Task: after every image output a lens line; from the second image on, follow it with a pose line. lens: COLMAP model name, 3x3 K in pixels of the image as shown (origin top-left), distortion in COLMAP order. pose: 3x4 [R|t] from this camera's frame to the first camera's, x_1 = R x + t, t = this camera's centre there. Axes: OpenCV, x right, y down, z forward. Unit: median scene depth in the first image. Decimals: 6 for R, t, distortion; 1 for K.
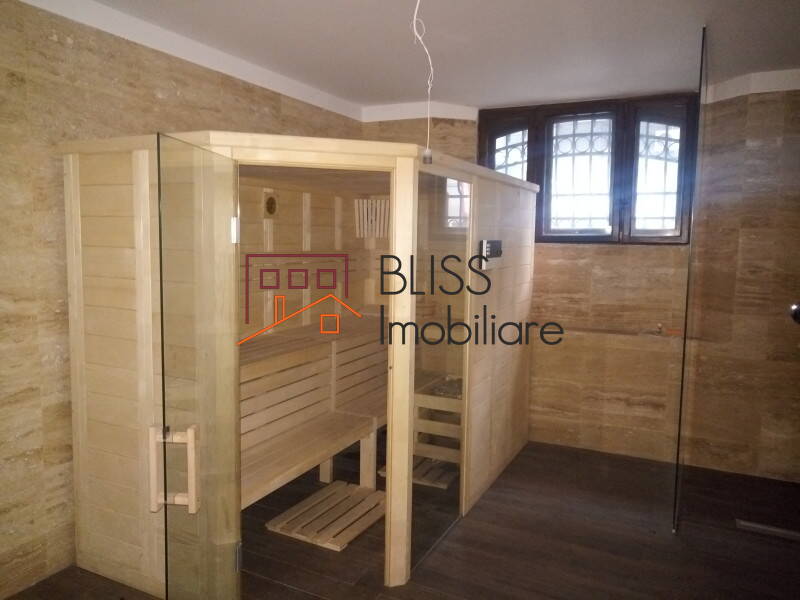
lens RADIAL K [[600.4, 0, 395.1], [0, 600.4, 301.8], [0, 0, 1]] dist [-0.001704, 0.000459]
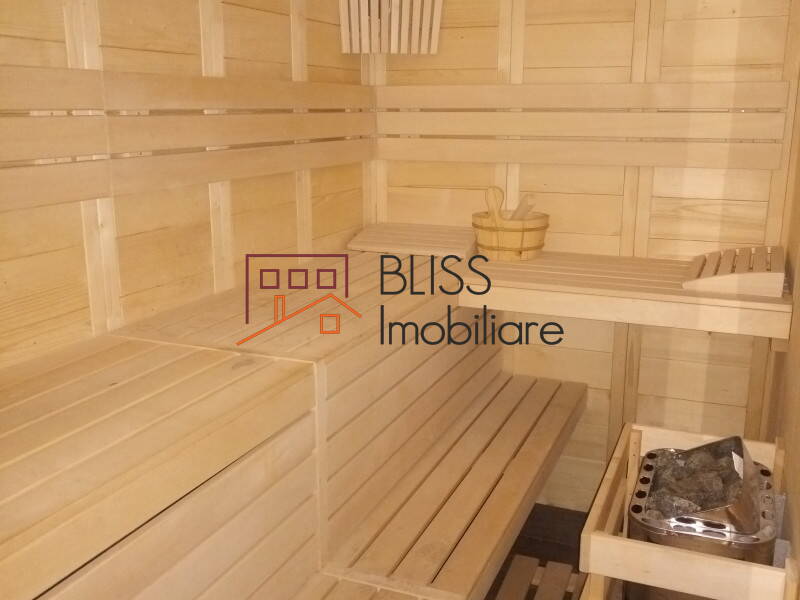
lens RADIAL K [[826.6, 0, 400.4], [0, 826.6, 319.0], [0, 0, 1]] dist [0.003161, -0.002966]
pose [[0.998204, -0.021314, 0.055989, -0.088098], [0.012828, 0.988941, 0.147756, -0.021667], [-0.058519, -0.146772, 0.987438, 0.635975]]
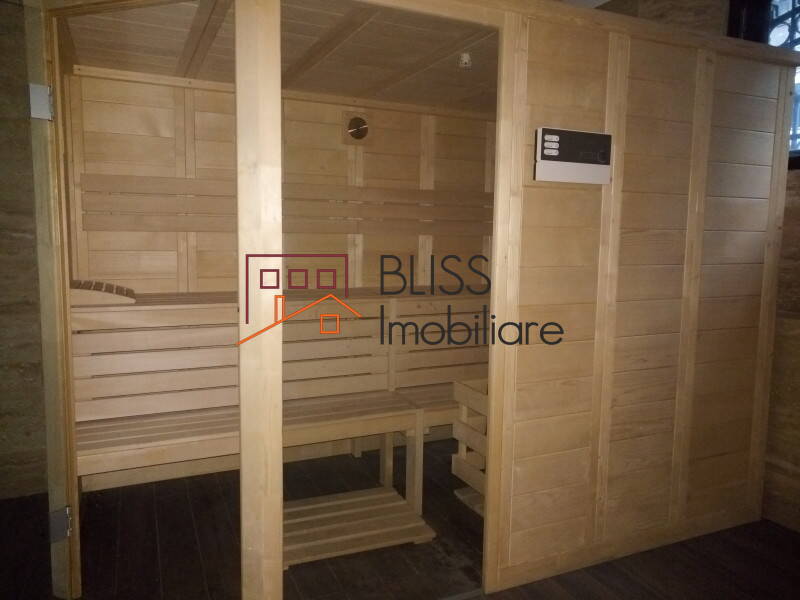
lens RADIAL K [[608.7, 0, 400.0], [0, 608.7, 300.0], [0, 0, 1]] dist [0.013632, 0.005746]
pose [[0.779533, 0.072206, -0.622185, 0.410329], [-0.075236, 0.996935, 0.021433, 0.054706], [0.621826, 0.030104, 0.782577, 0.447348]]
